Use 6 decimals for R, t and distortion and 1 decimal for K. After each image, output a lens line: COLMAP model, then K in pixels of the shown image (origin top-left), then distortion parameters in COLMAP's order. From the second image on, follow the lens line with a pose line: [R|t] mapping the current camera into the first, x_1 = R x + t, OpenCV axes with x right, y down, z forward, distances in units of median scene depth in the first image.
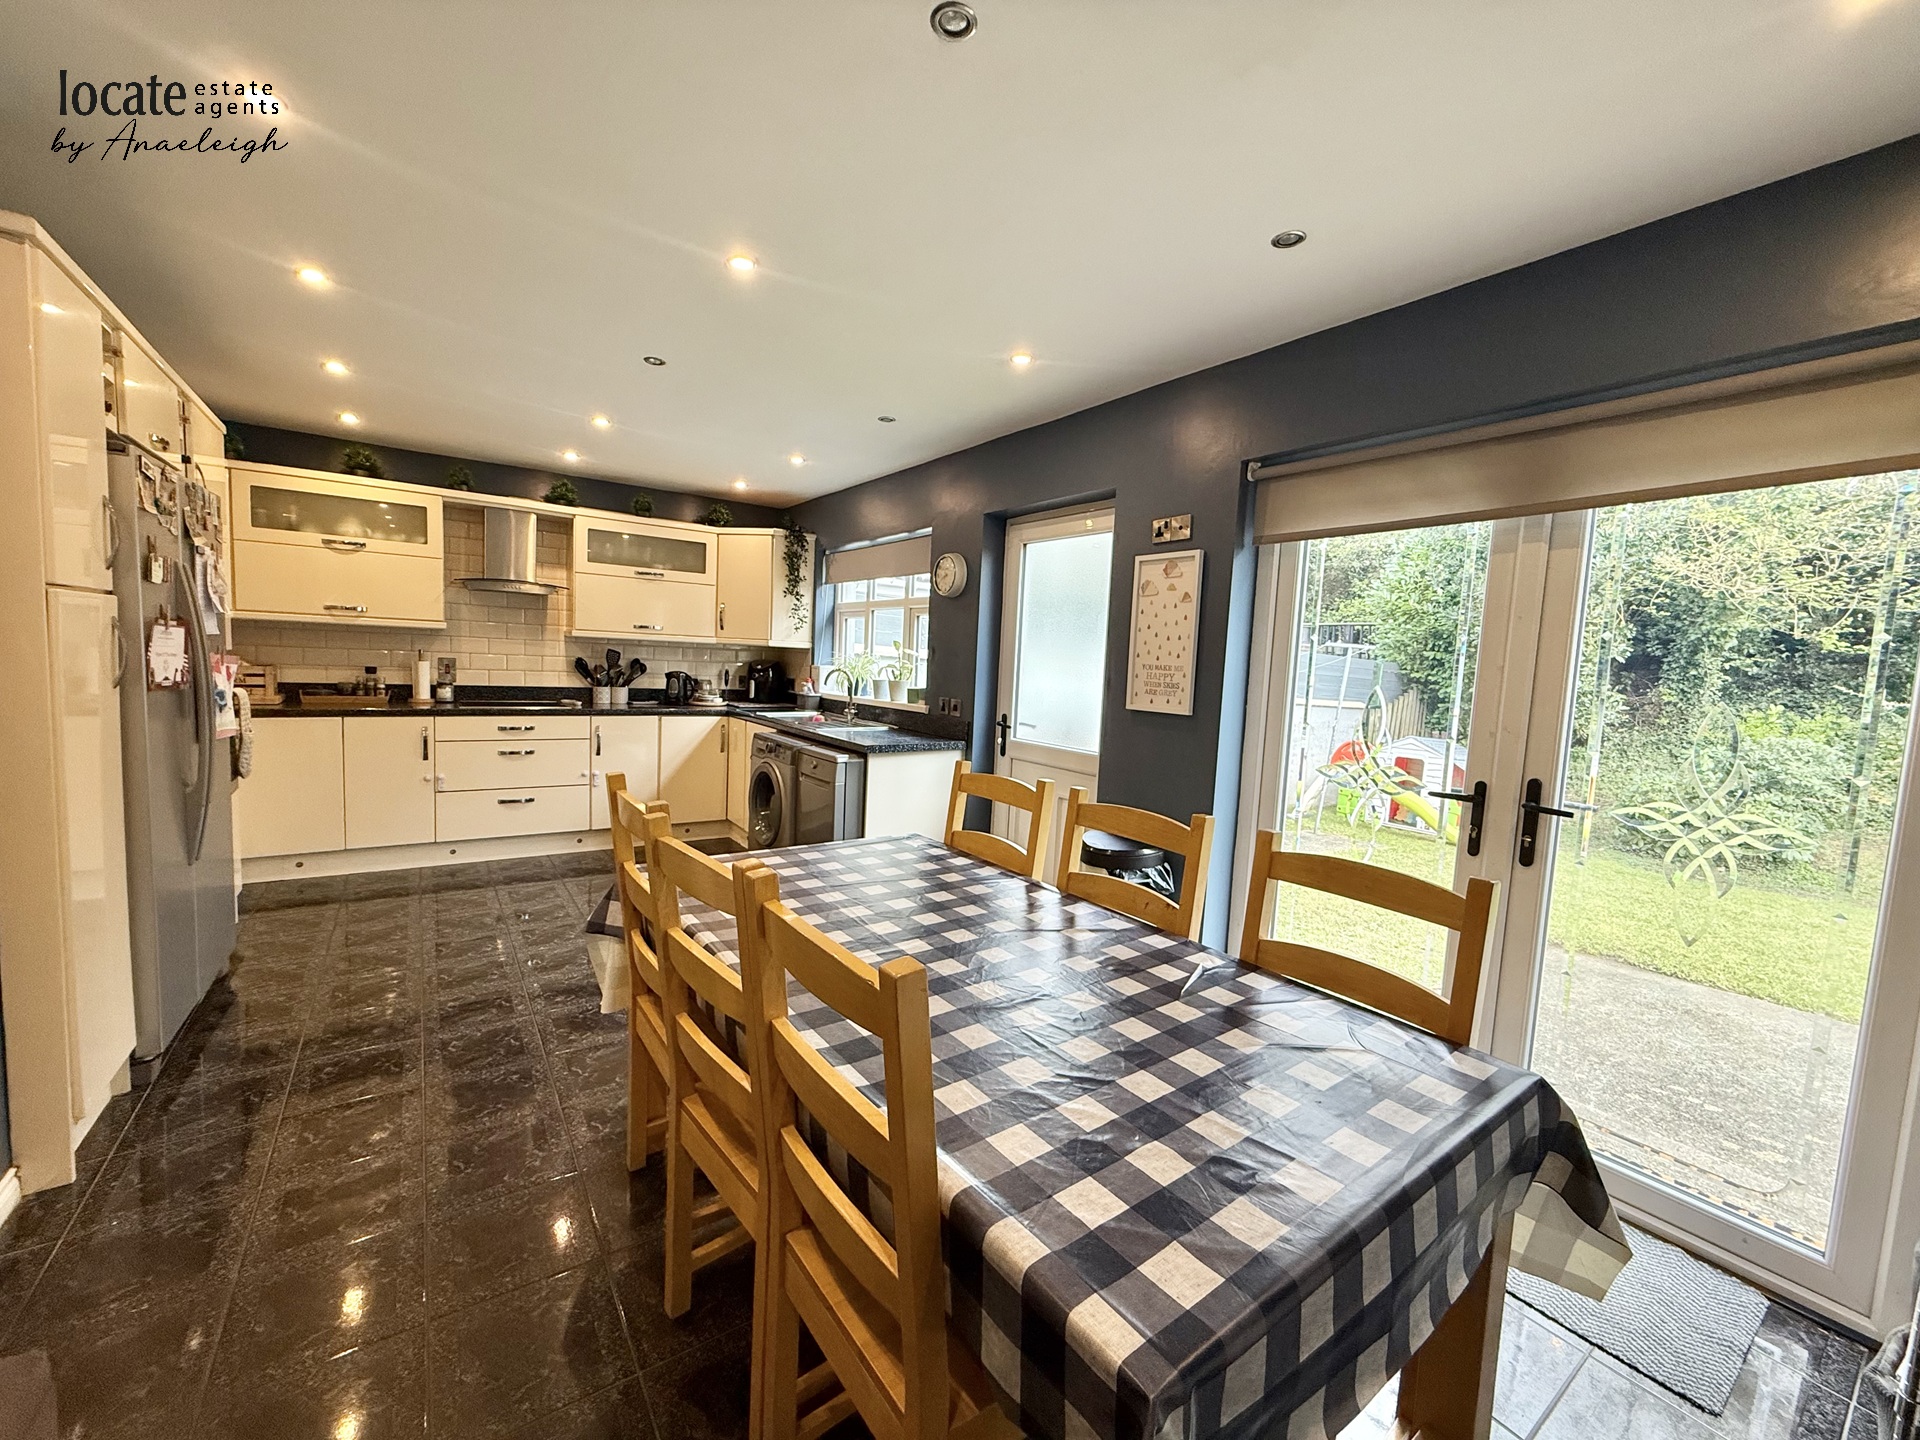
lens RADIAL K [[760.3, 0, 945.0], [0, 760.3, 720.3], [0, 0, 1]] dist [0.000138, 0.000005]
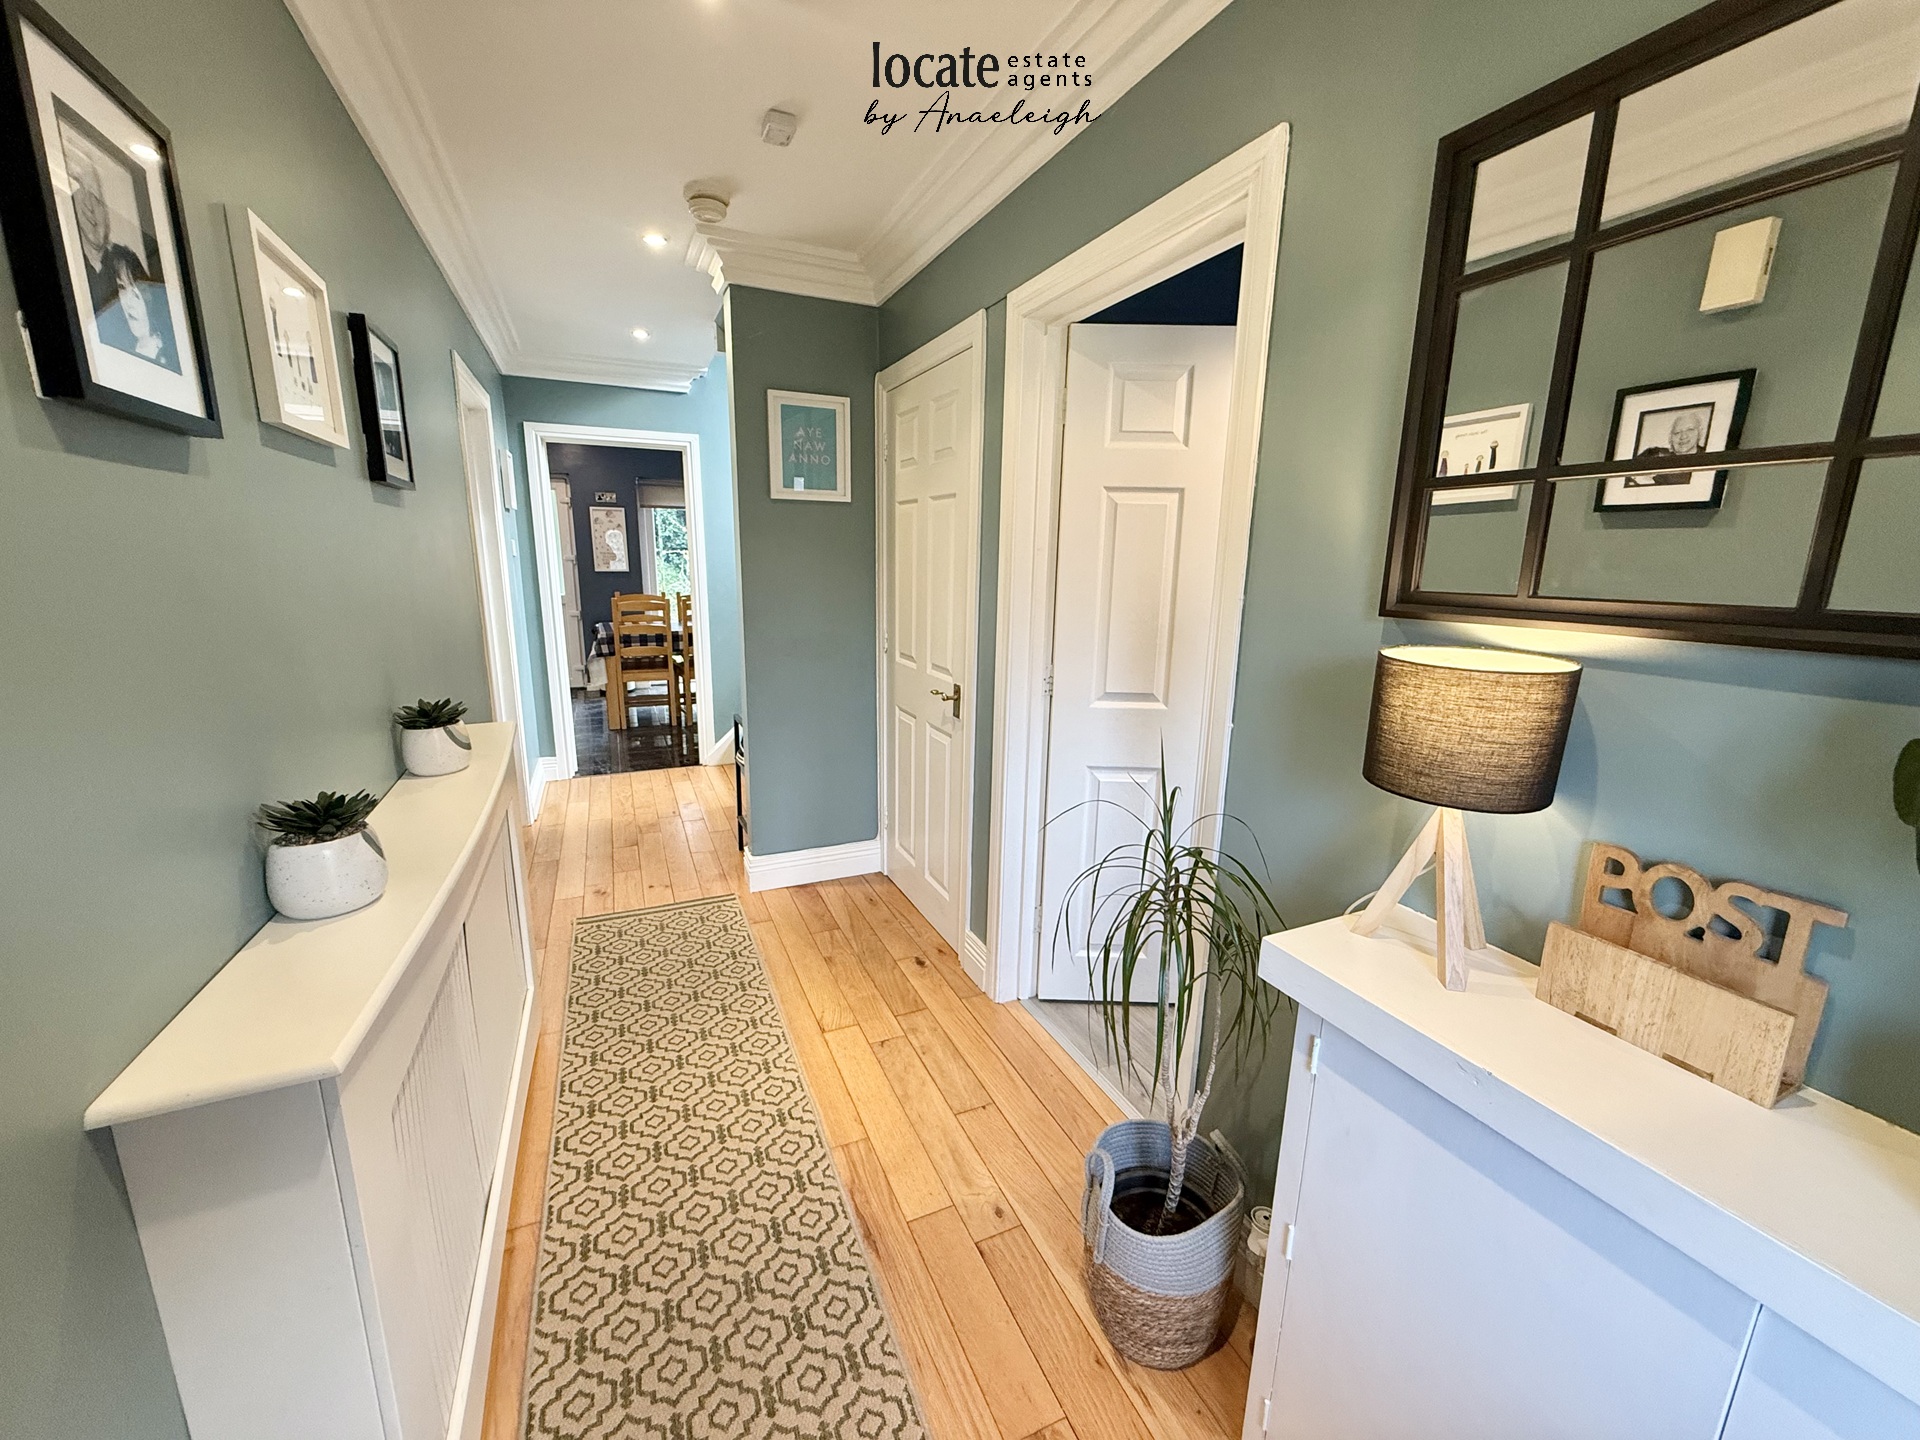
lens RADIAL K [[760.3, 0, 962.3], [0, 760.3, 725.0], [0, 0, 1]] dist [0.000138, 0.000005]
pose [[0.176424, -0.258695, 0.949711, -1.306363], [0.069374, 0.965714, 0.250166, -0.044102], [-0.981866, 0.021750, 0.188322, -0.390548]]
